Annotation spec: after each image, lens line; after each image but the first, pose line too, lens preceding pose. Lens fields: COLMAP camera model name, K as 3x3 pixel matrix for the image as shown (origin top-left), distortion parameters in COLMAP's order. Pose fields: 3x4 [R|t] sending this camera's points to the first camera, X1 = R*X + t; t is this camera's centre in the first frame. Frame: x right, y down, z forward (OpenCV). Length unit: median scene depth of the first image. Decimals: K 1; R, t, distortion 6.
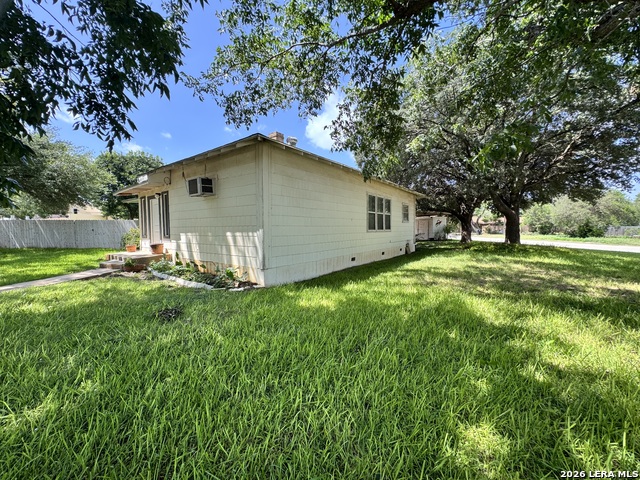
lens RADIAL K [[254.3, 0, 319.4], [0, 254.3, 237.4], [0, 0, 1]] dist [0.007453, -0.001011]
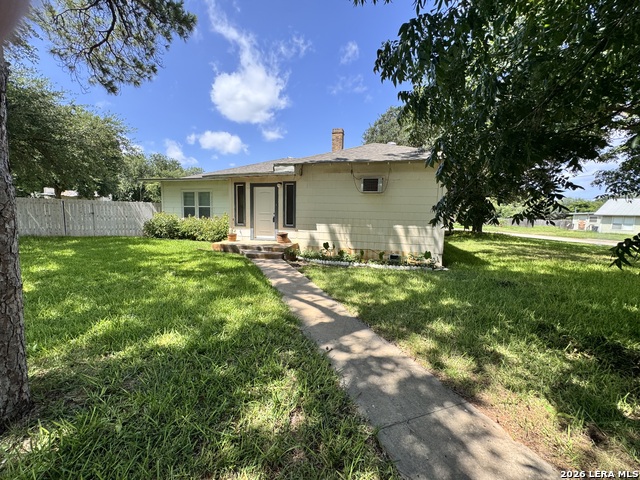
lens RADIAL K [[254.3, 0, 324.4], [0, 254.3, 237.8], [0, 0, 1]] dist [0.007453, -0.001011]
pose [[0.912629, -0.008052, 0.408710, -2.146331], [-0.017658, 0.998096, 0.059092, -0.046708], [-0.408408, -0.061146, 0.910749, 0.029548]]
